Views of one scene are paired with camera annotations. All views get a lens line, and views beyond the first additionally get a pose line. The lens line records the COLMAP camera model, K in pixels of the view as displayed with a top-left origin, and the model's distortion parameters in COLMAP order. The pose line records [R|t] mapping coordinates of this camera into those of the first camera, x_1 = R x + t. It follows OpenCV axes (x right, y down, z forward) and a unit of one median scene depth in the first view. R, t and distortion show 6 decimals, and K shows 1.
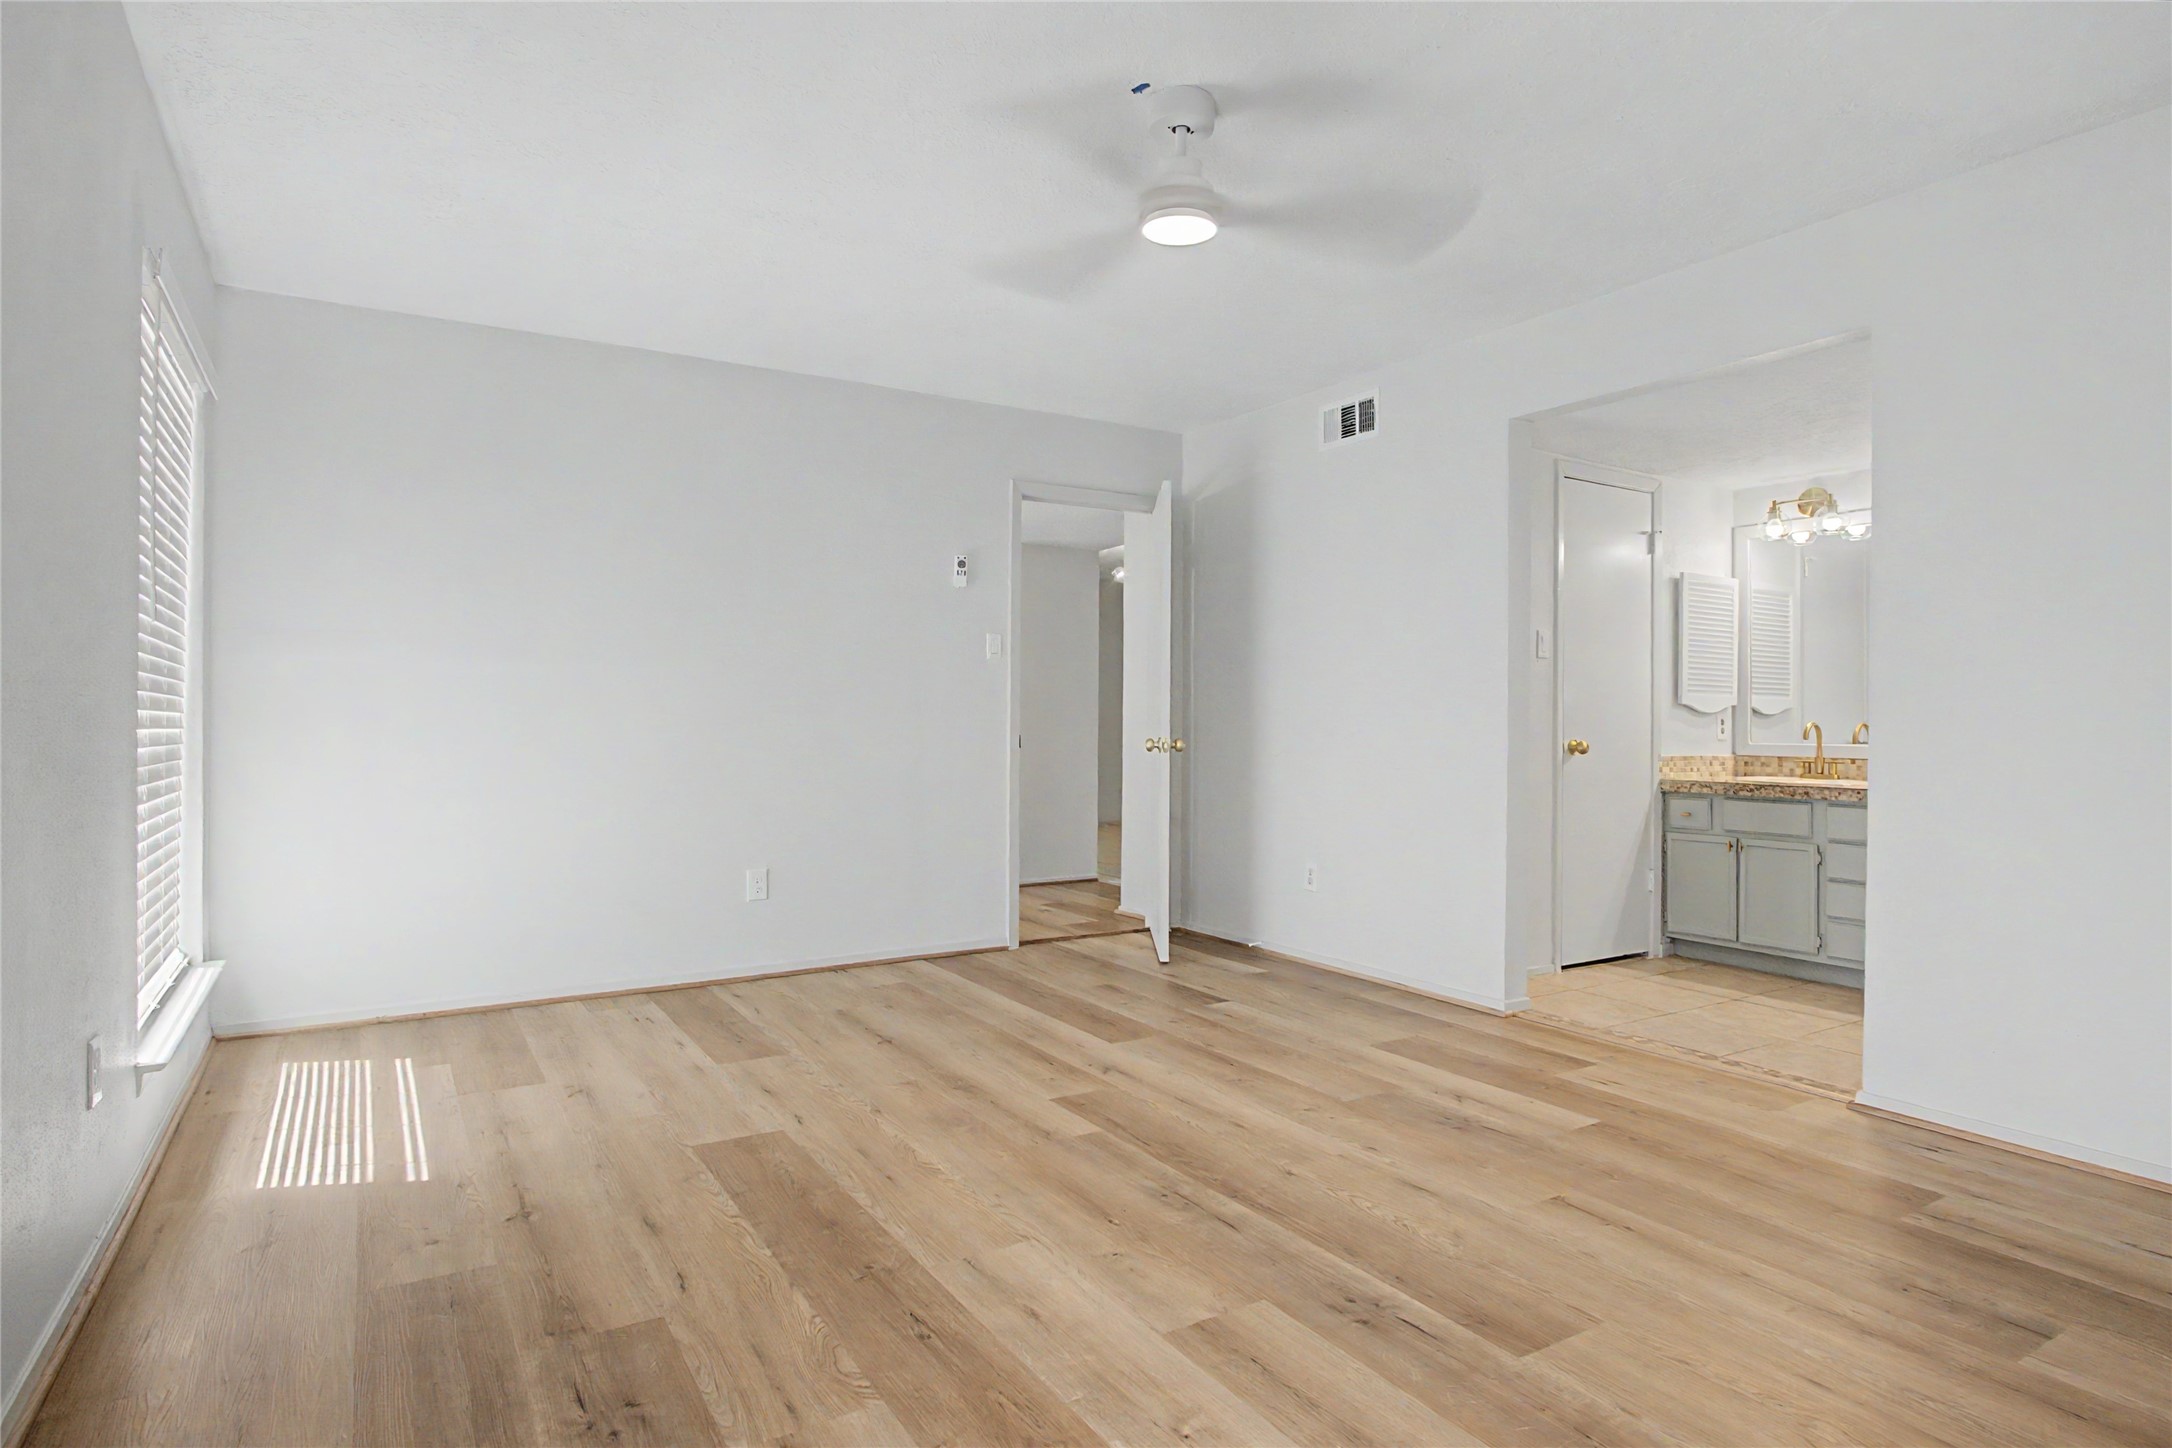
lens RADIAL K [[1162.5, 0, 1086.0], [0, 1162.5, 724.0], [0, 0, 1]] dist [-0.016976, 0.000548]
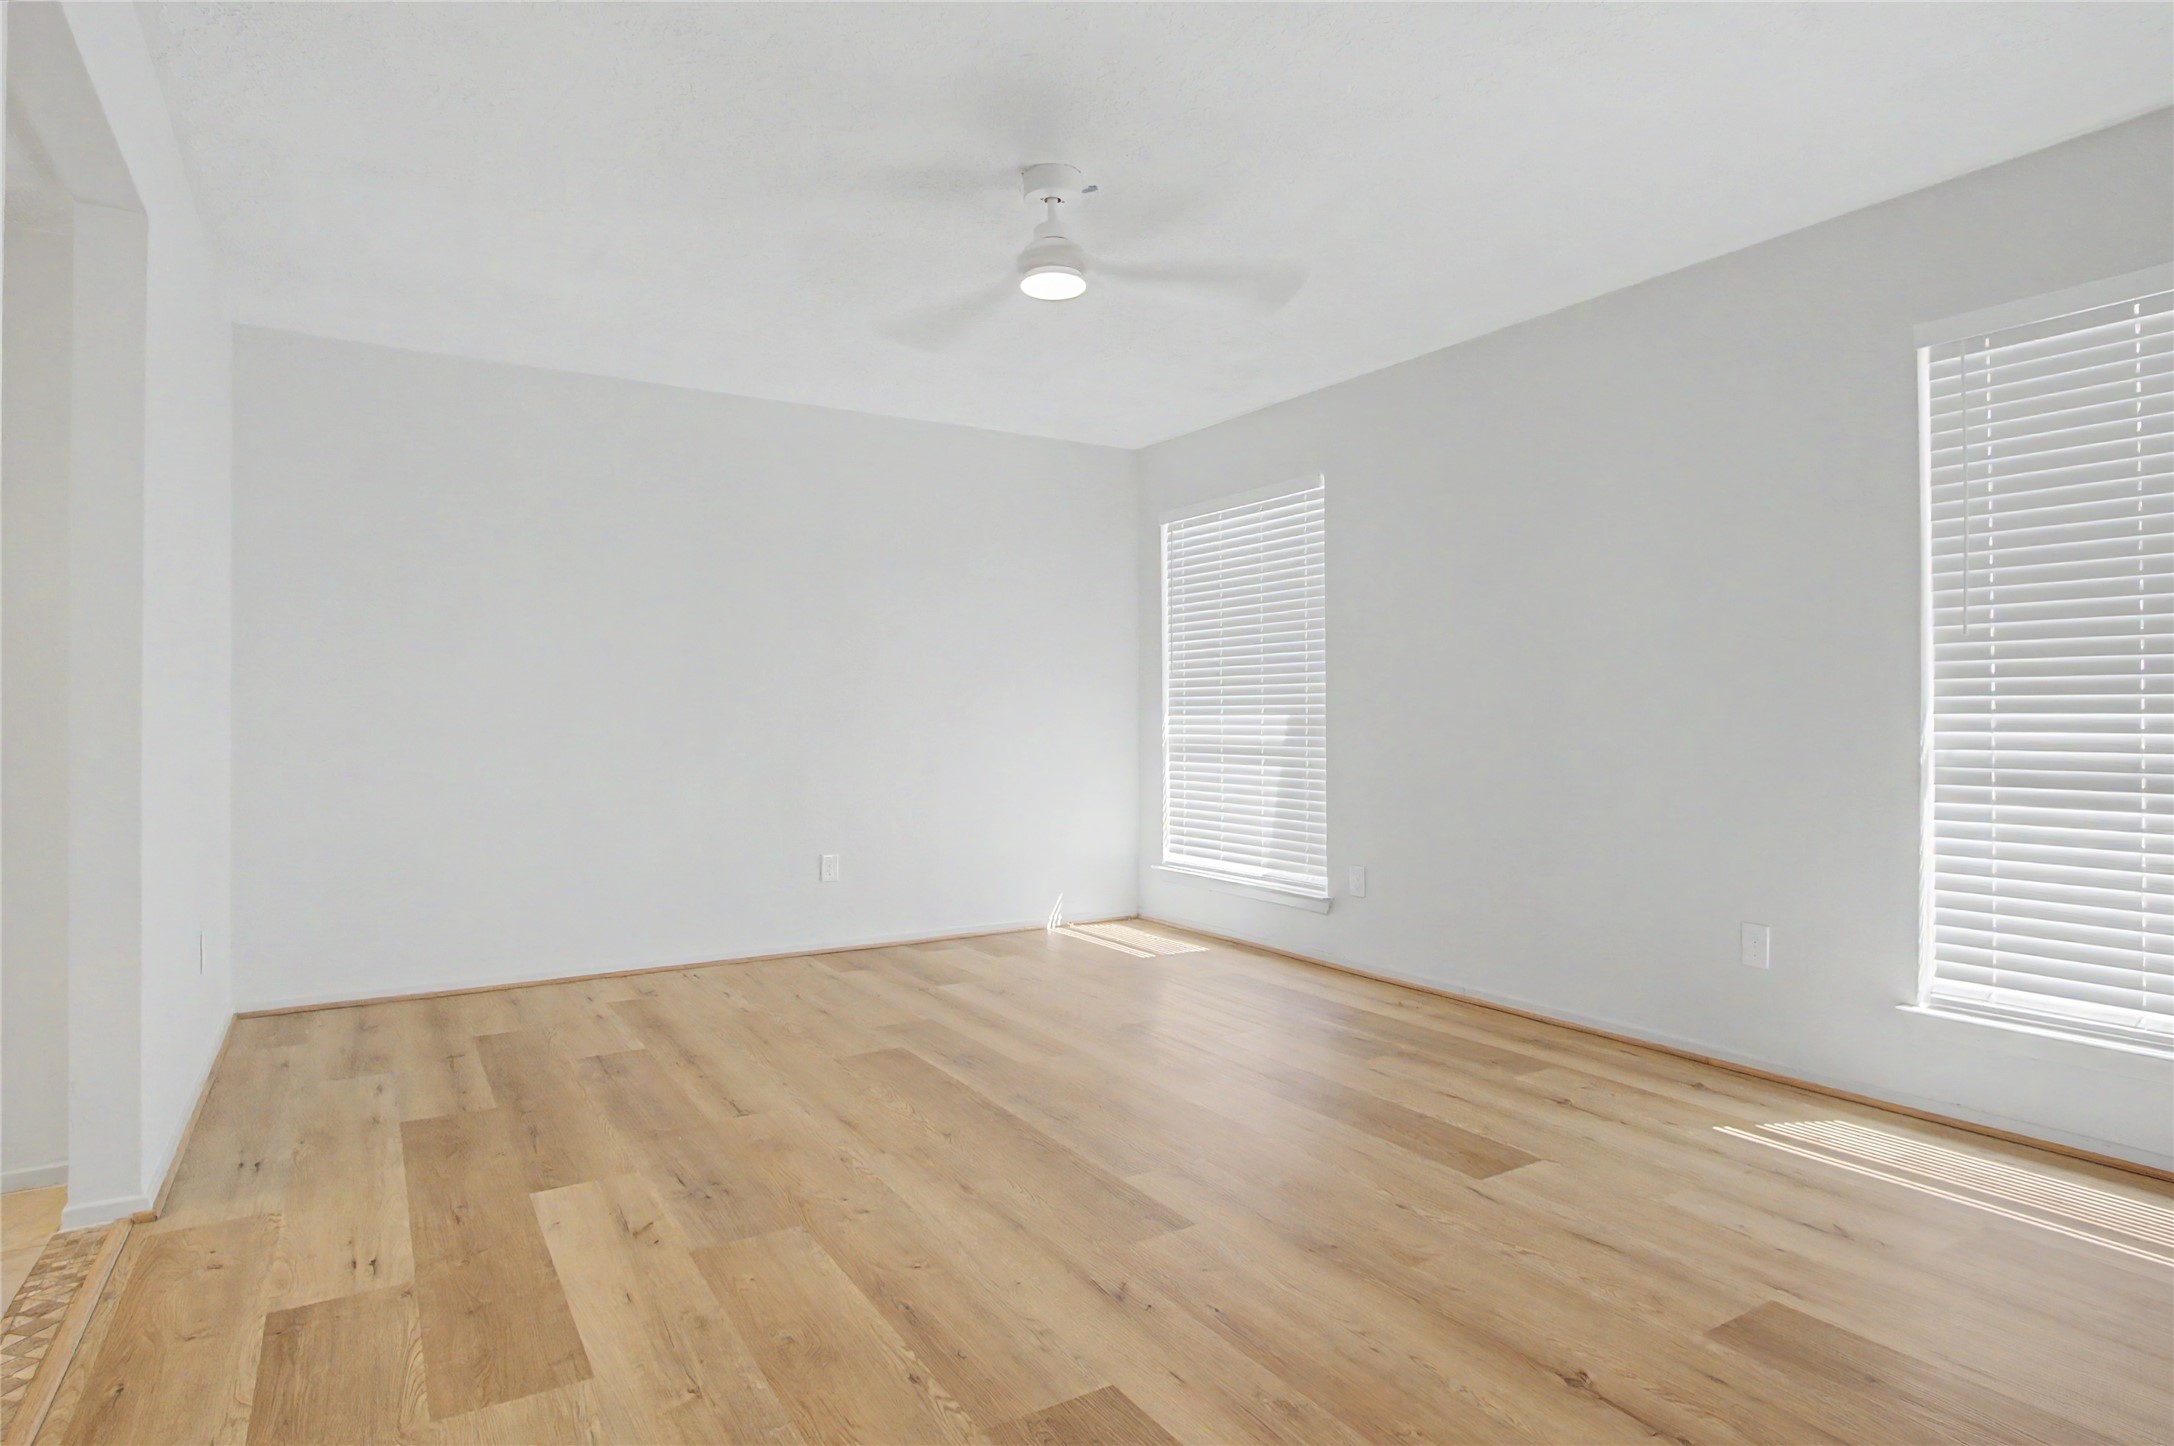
lens RADIAL K [[1182.3, 0, 1119.1], [0, 1182.3, 644.7], [0, 0, 1]] dist [-0.011588, 0.000649]
pose [[-0.999478, -0.005713, -0.031811, 0.050096], [-0.003720, 0.998047, -0.062361, -0.004655], [0.032105, -0.062210, -0.997547, 2.051392]]
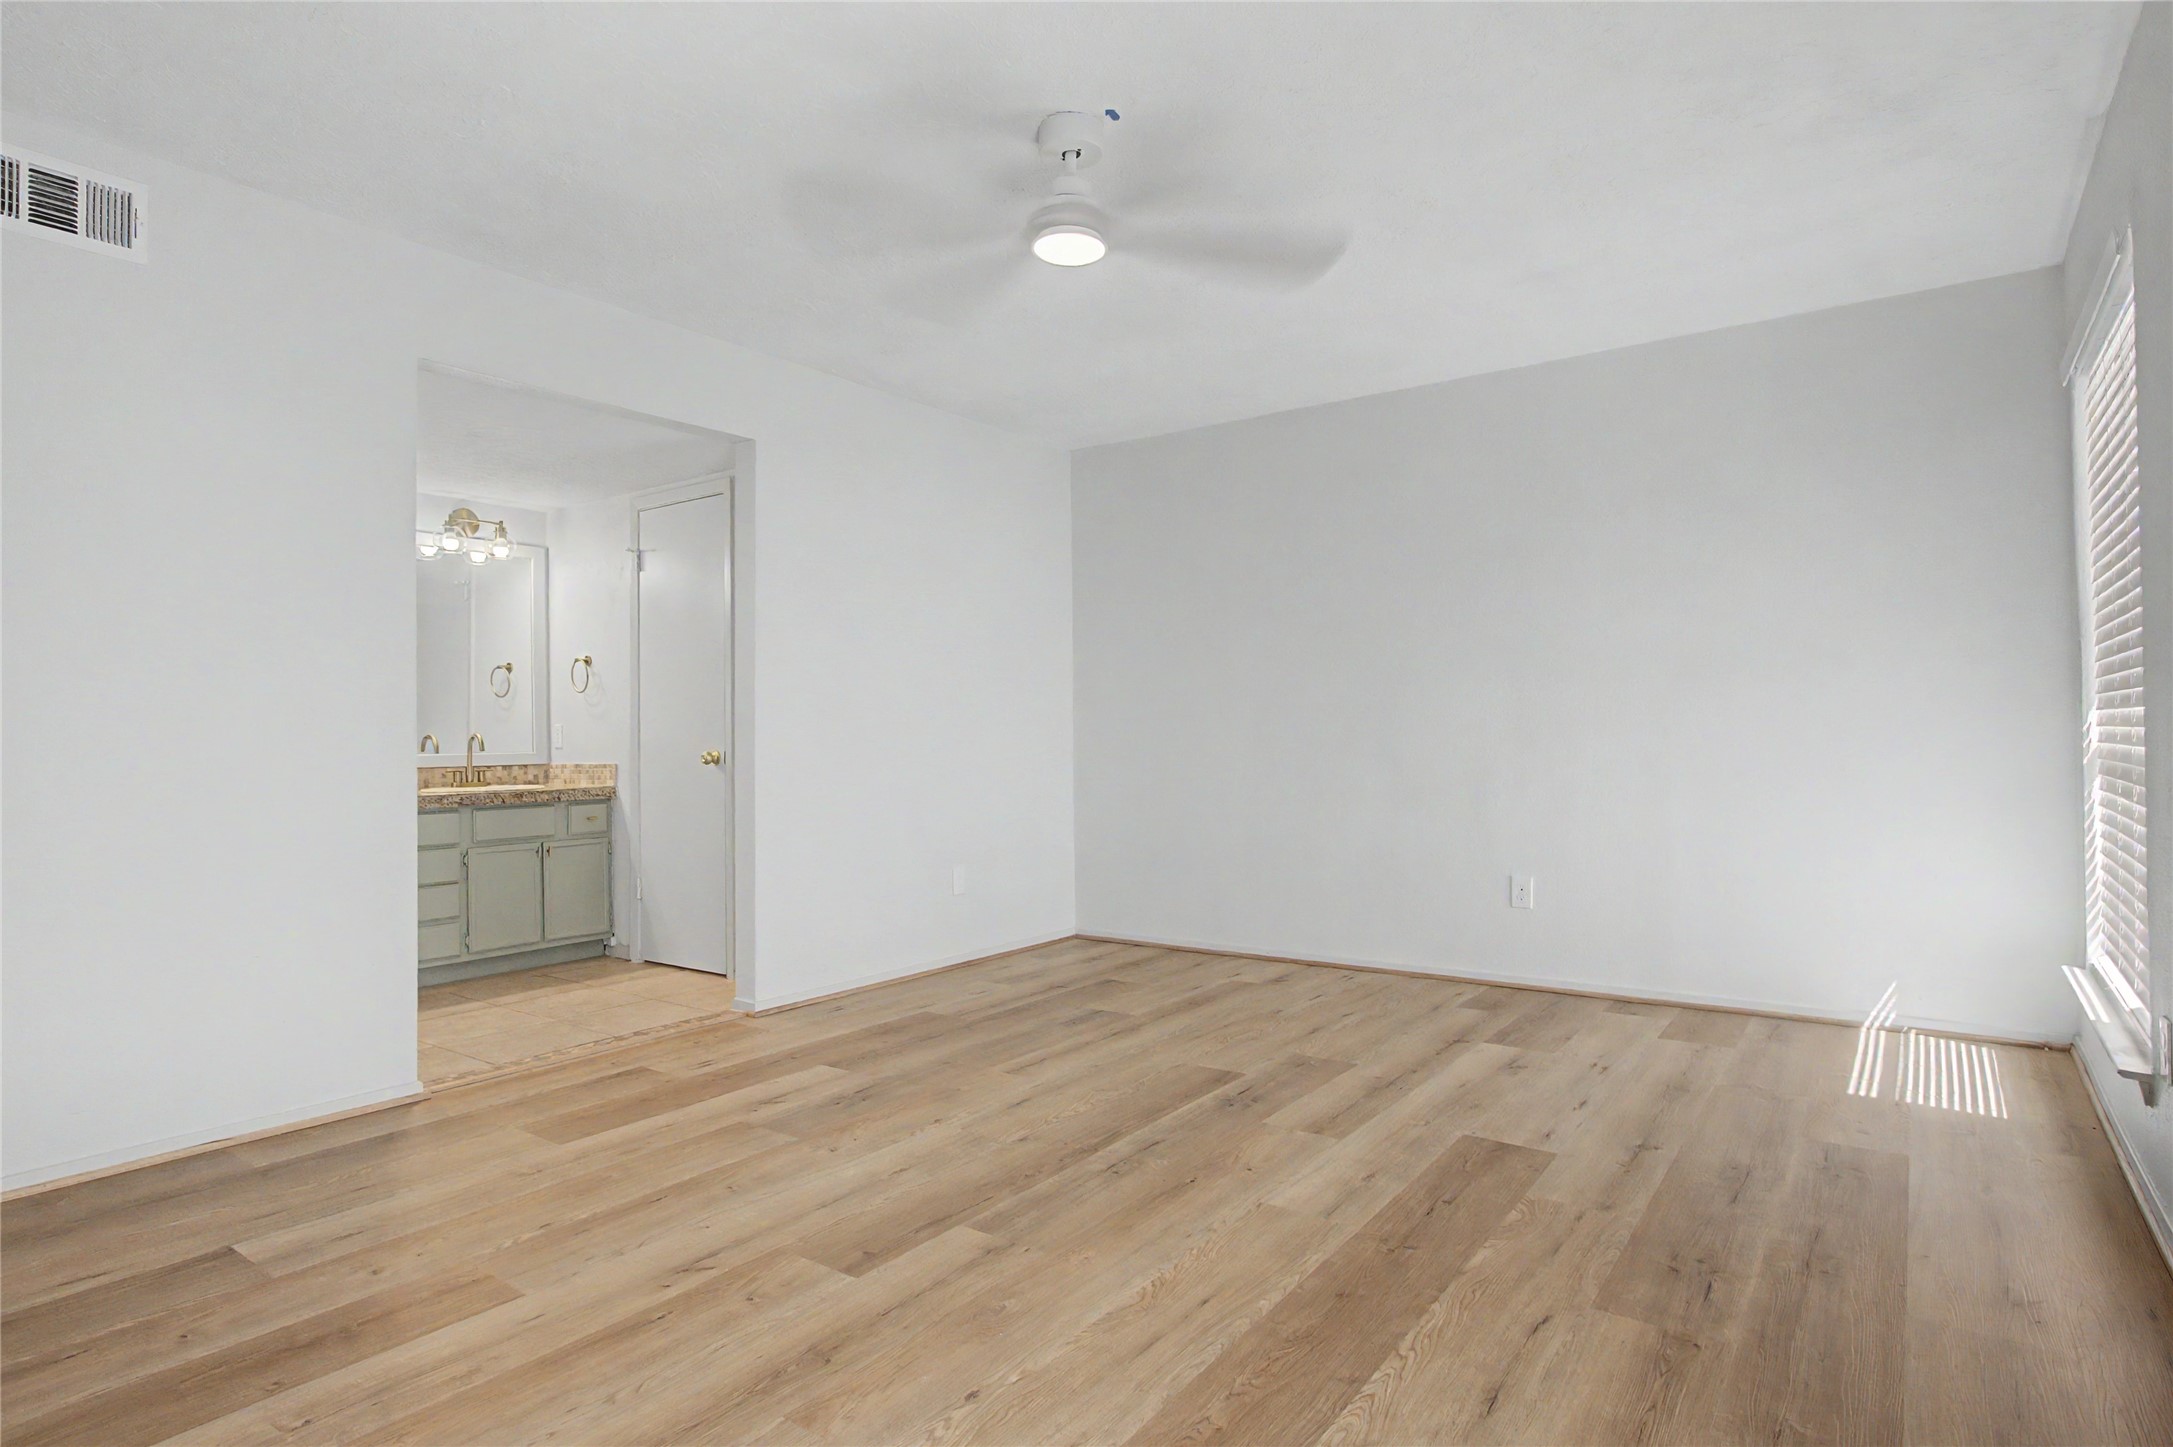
lens RADIAL K [[1163.1, 0, 1086.5], [0, 1163.1, 723.5], [0, 0, 1]] dist [-0.016976, 0.000548]
pose [[-0.384664, 0.006836, 0.923031, -0.826747], [0.008479, 0.999957, -0.003872, -0.000782], [-0.923018, 0.006337, -0.384706, 1.306040]]
